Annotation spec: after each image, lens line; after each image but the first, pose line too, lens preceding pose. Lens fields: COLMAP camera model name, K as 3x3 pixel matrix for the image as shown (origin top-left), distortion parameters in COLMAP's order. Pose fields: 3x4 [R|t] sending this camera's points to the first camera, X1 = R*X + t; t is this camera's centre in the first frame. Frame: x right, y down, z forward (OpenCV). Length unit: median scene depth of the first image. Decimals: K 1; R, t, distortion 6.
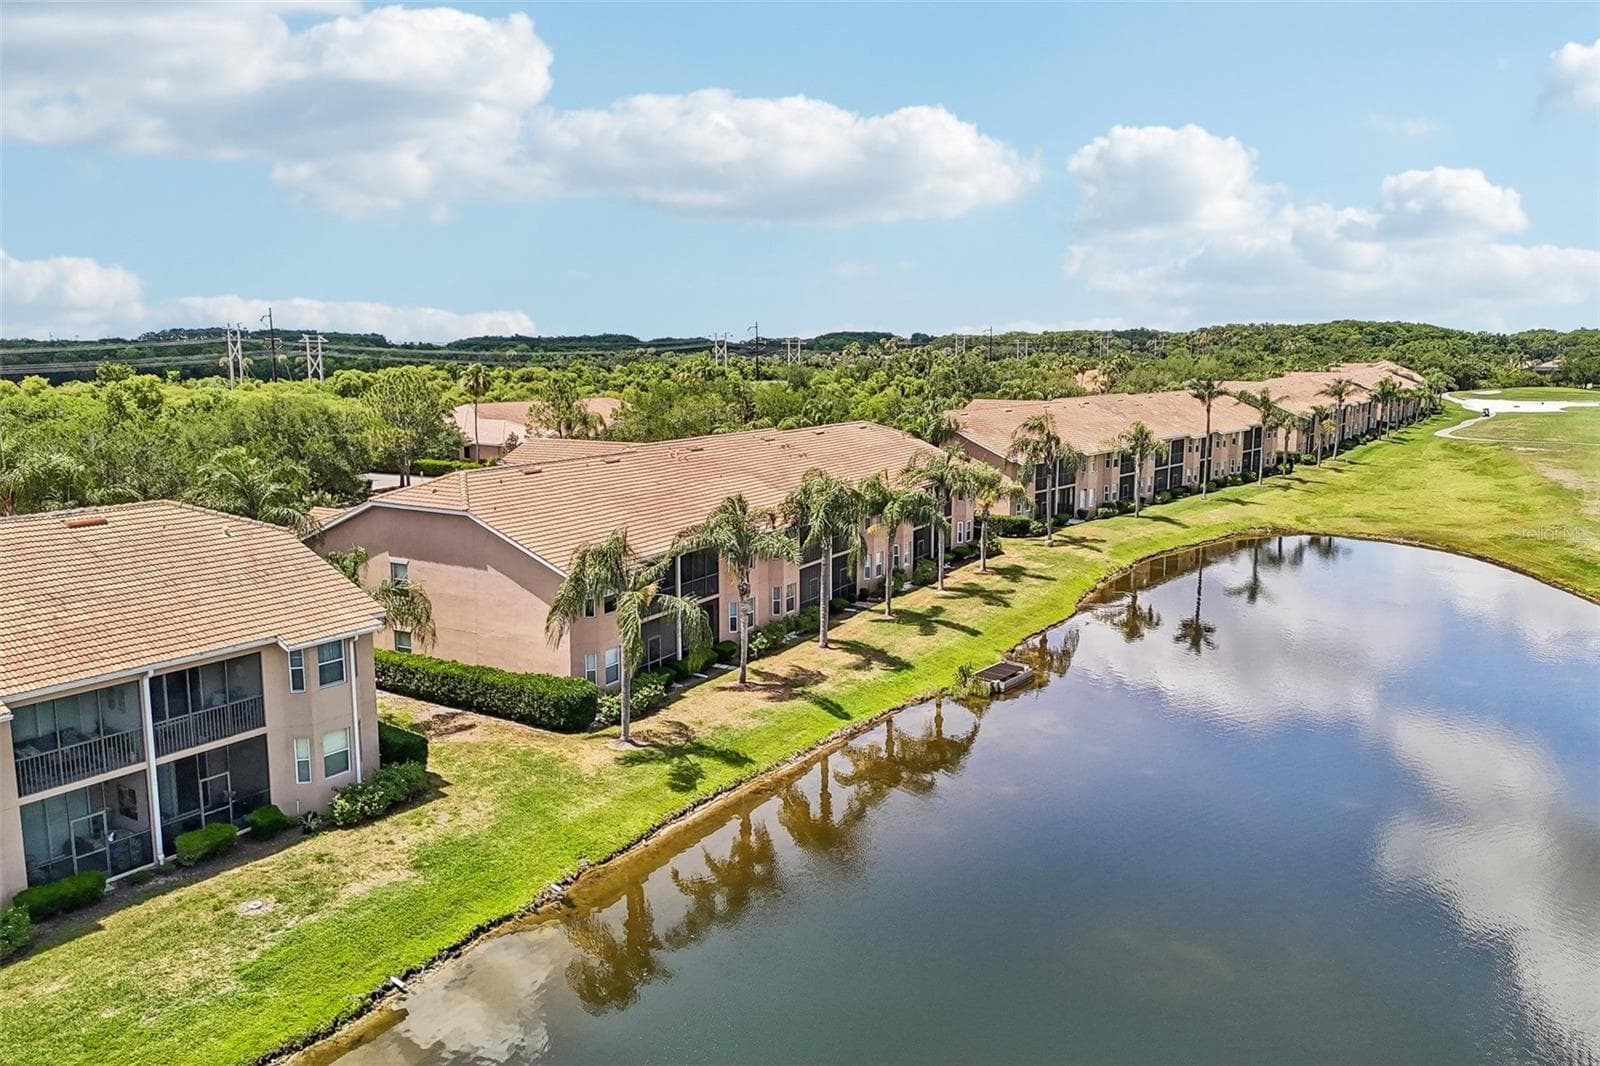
lens RADIAL K [[1173.2, 0, 802.5], [0, 1173.2, 529.8], [0, 0, 1]] dist [0.071154, -0.063639]
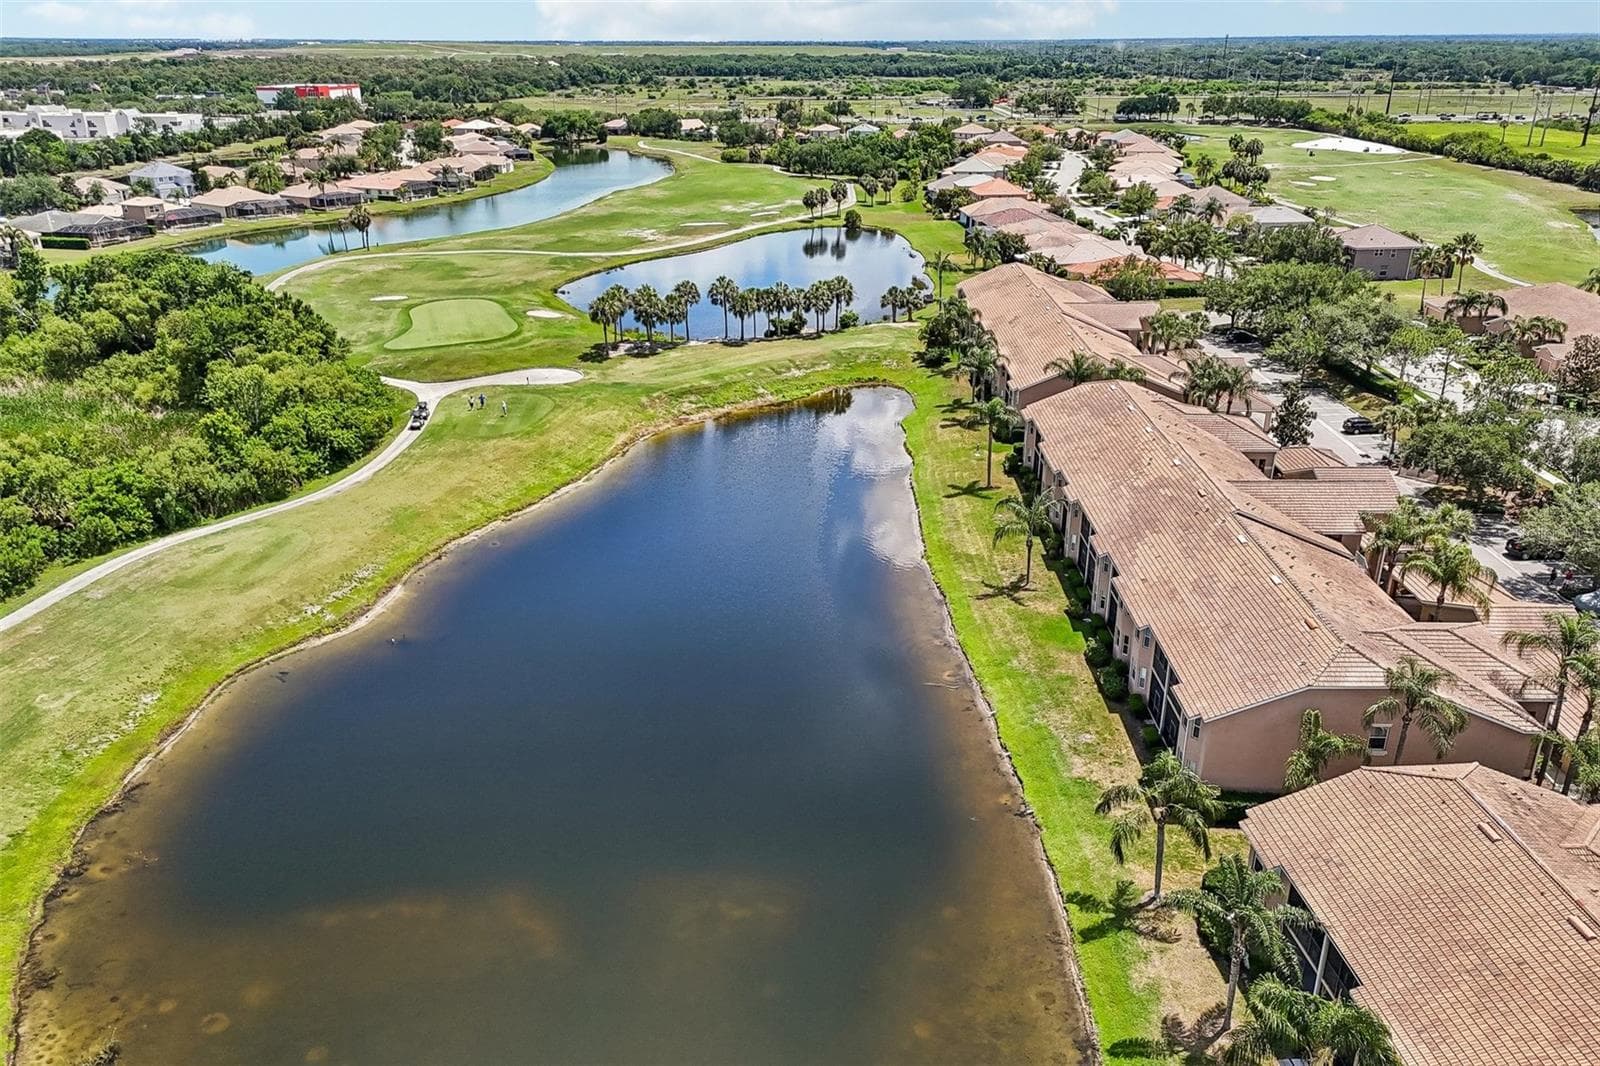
lens RADIAL K [[1173.2, 0, 802.5], [0, 1173.2, 529.8], [0, 0, 1]] dist [0.071154, -0.063639]
pose [[-0.843872, 0.215731, -0.491264, 0.901720], [-0.072269, 0.861562, 0.502483, -0.981701], [0.531655, 0.459534, -0.711457, 1.826923]]
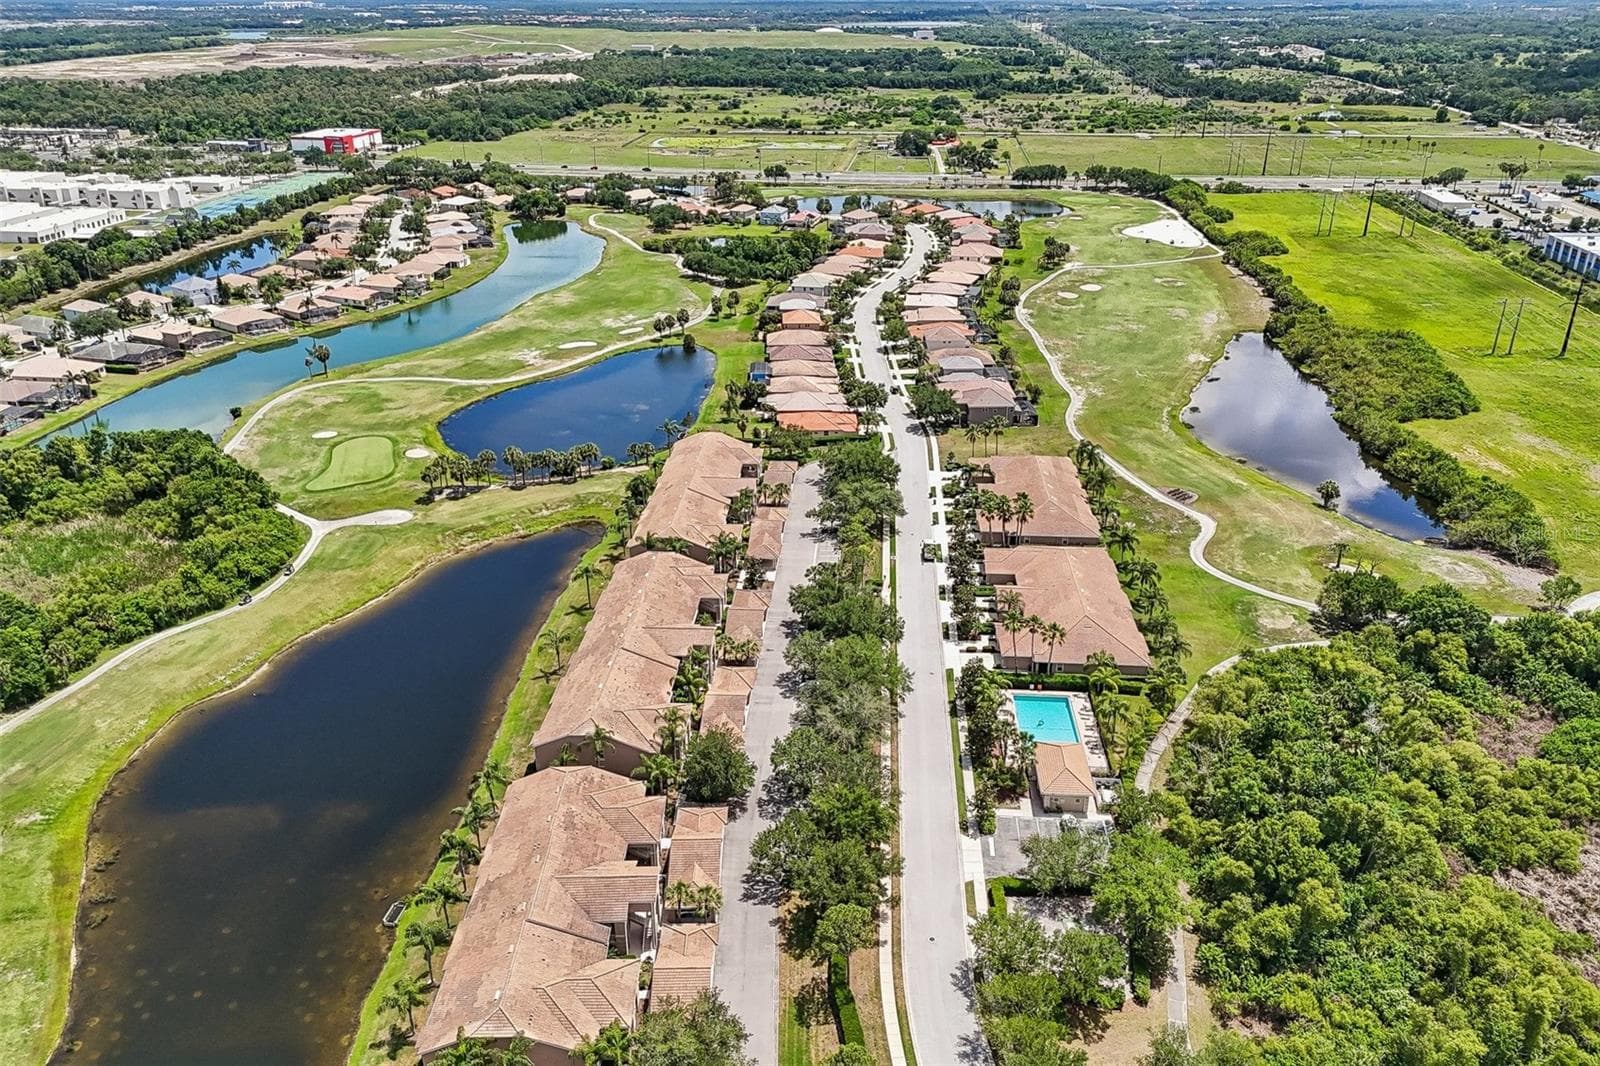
lens RADIAL K [[1173.2, 0, 802.5], [0, 1173.2, 529.8], [0, 0, 1]] dist [0.071154, -0.063639]
pose [[-0.868885, 0.217834, -0.444507, 0.552328], [-0.063794, 0.841206, 0.536939, -3.083286], [0.490886, 0.494895, -0.717015, 4.346107]]
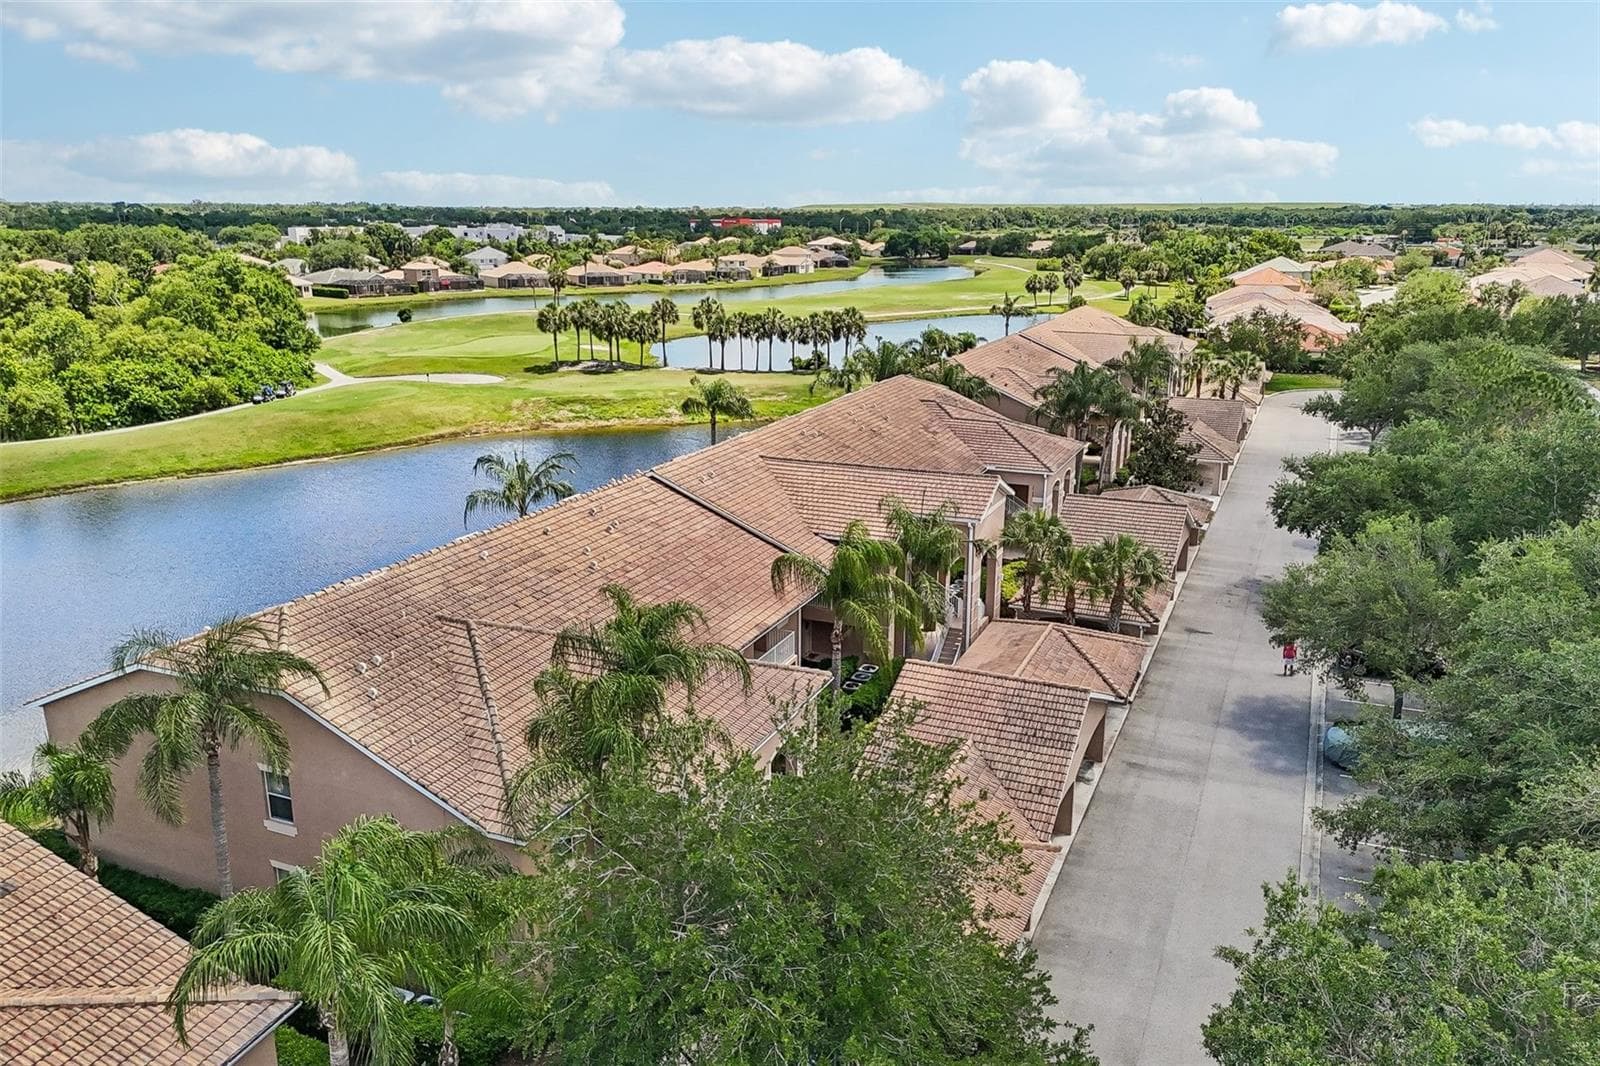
lens RADIAL K [[1173.2, 0, 802.5], [0, 1173.2, 529.8], [0, 0, 1]] dist [0.071154, -0.063639]
pose [[-0.985693, 0.051230, -0.160577, -0.826752], [-0.018762, 0.913421, 0.406583, -0.453116], [0.167504, 0.403778, -0.899392, 1.945753]]
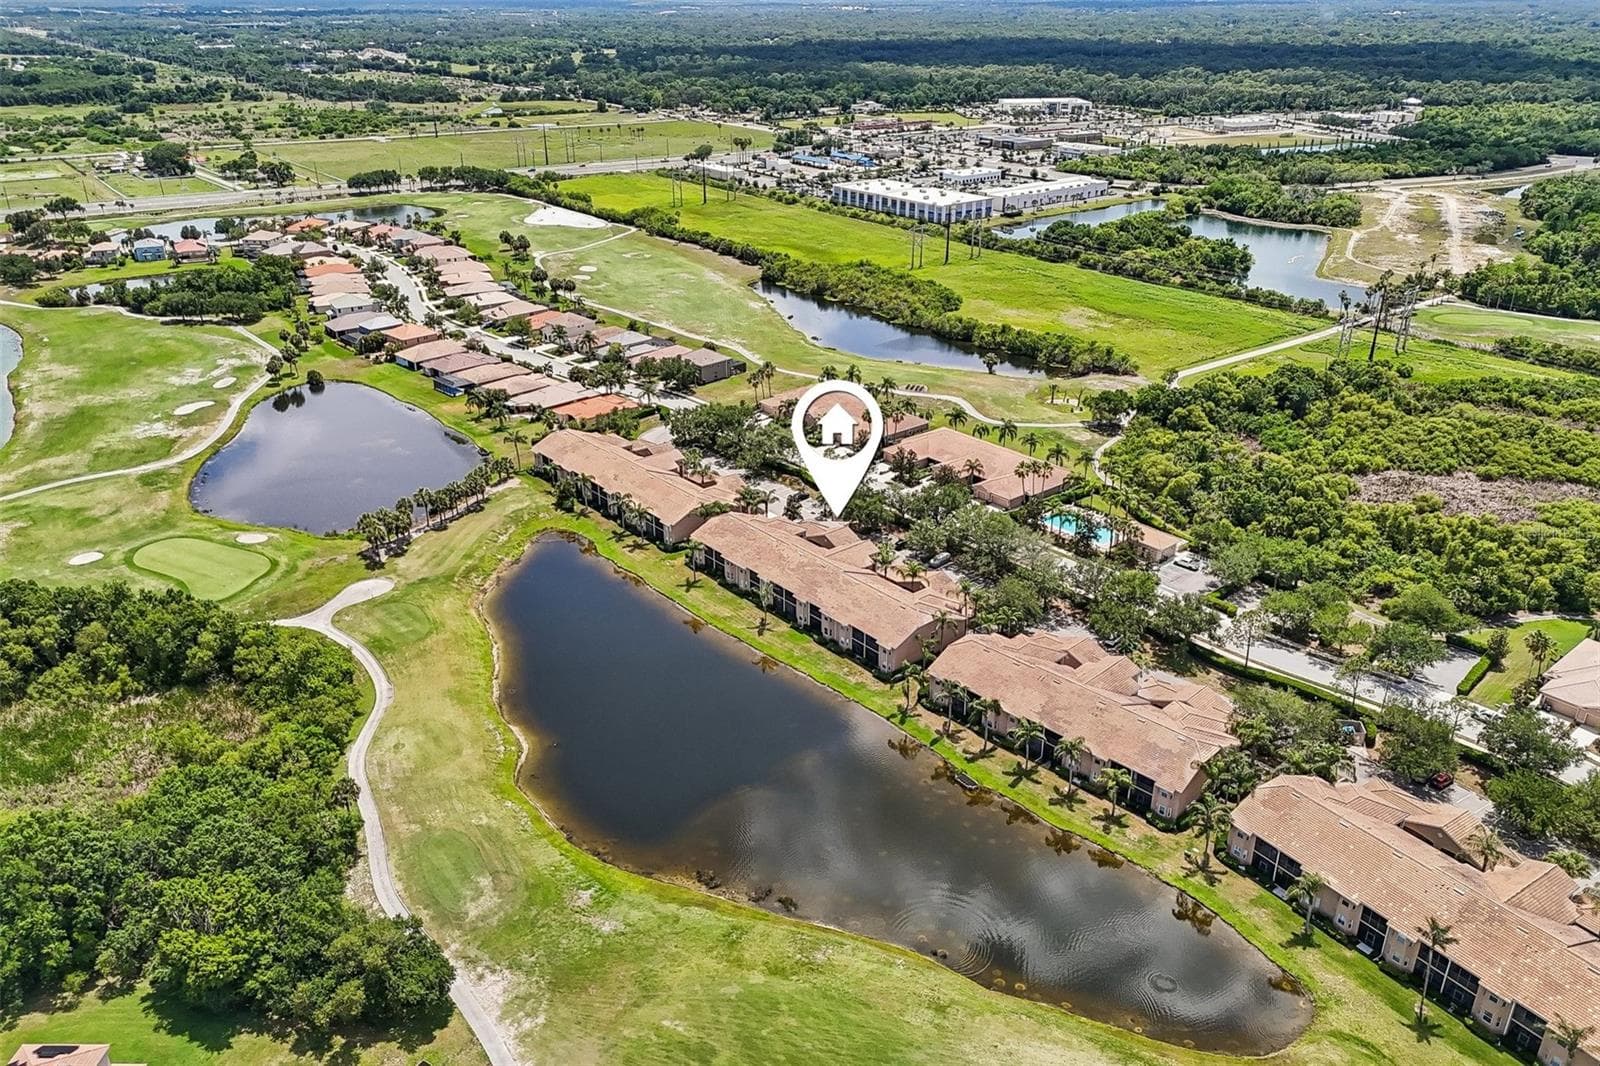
lens RADIAL K [[1173.2, 0, 802.5], [0, 1173.2, 529.8], [0, 0, 1]] dist [0.071154, -0.063639]
pose [[-0.281688, 0.407567, -0.868643, 4.084950], [-0.143613, 0.877196, 0.458151, -2.733712], [0.948698, 0.253805, -0.188563, 1.504531]]
